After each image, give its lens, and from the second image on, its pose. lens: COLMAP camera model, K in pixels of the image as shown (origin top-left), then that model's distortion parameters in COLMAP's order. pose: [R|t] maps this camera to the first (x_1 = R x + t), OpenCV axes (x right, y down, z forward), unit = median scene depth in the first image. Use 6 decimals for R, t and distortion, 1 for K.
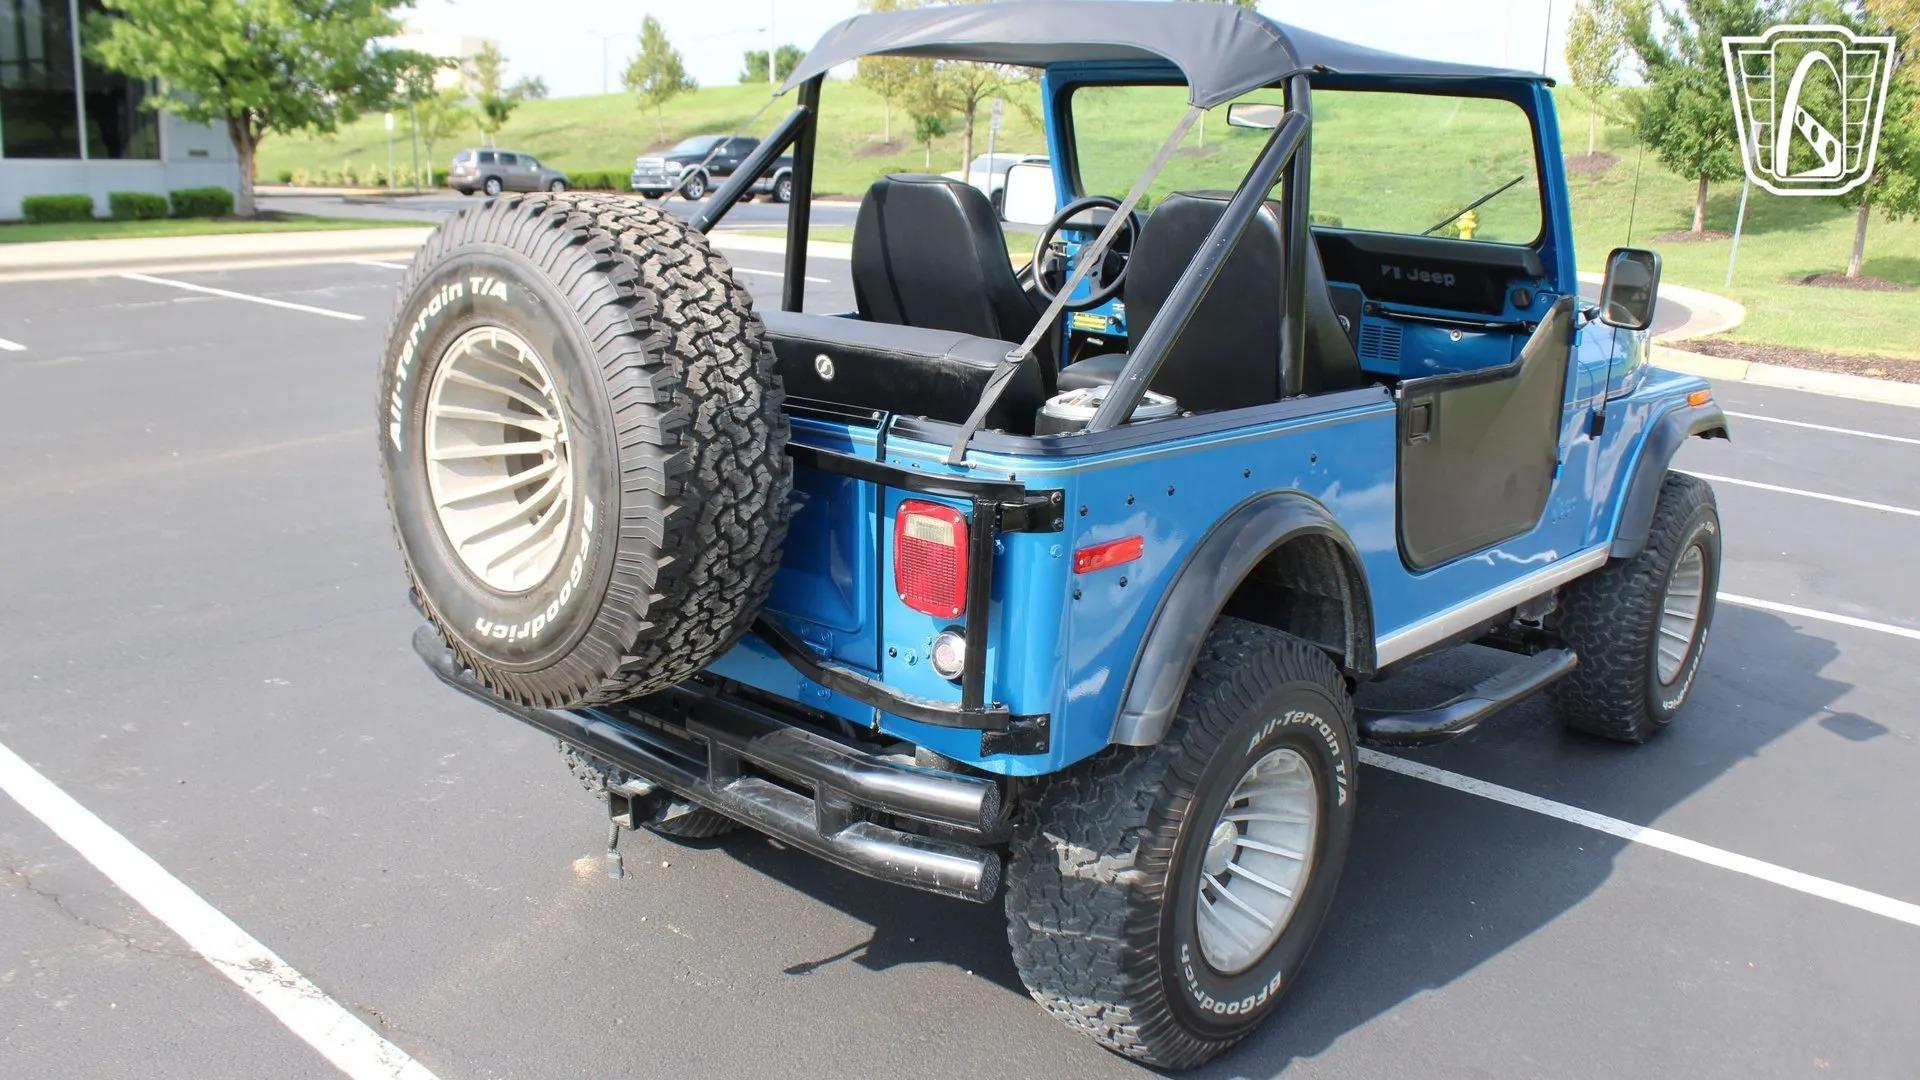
lens RADIAL K [[1606.0, 0, 912.0], [0, 1606.0, 557.0], [0, 0, 1]] dist [-0.174363, 0.149070]
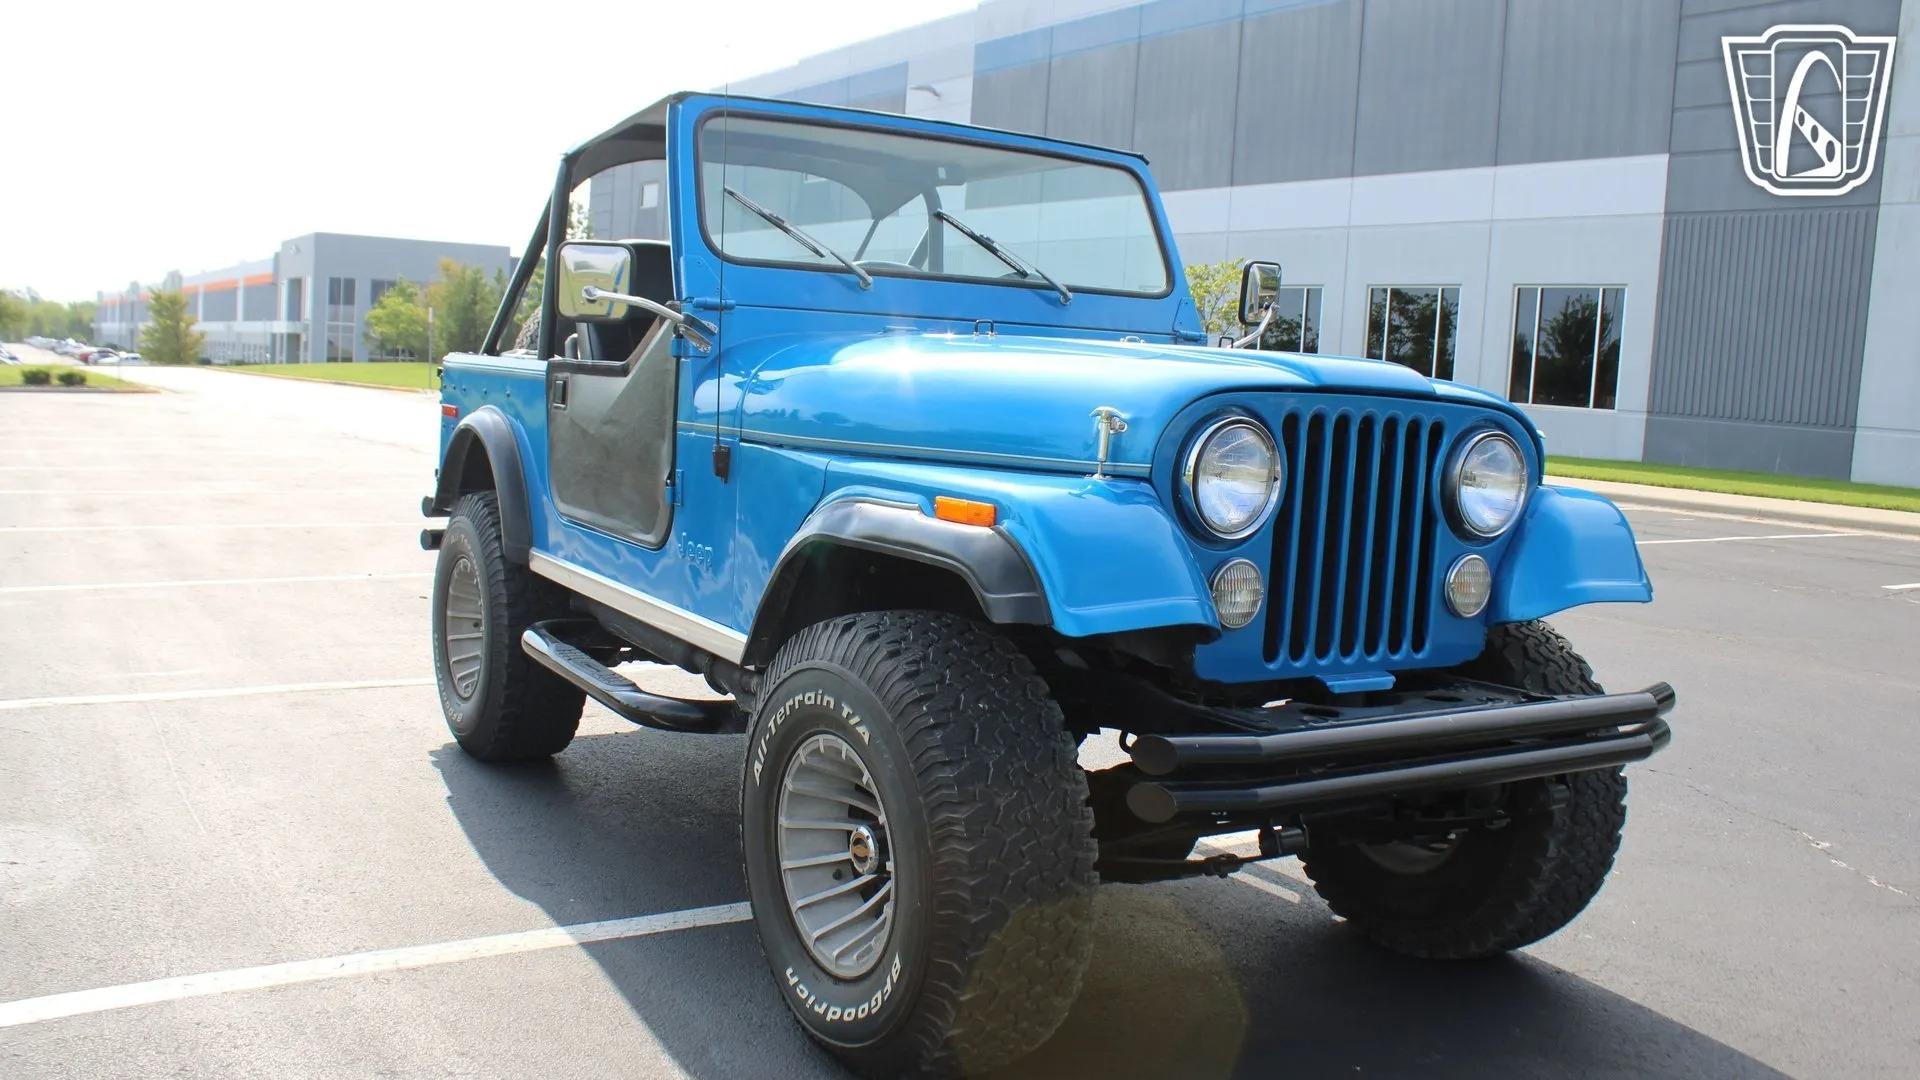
lens RADIAL K [[1602.2, 0, 924.4], [0, 1602.2, 556.7], [0, 0, 1]] dist [-0.174753, 0.152243]
pose [[-0.263426, 0.063050, -0.962617, 1.313631], [-0.298747, 0.943474, 0.143551, -0.206319], [0.917255, 0.325394, -0.229699, 1.402832]]
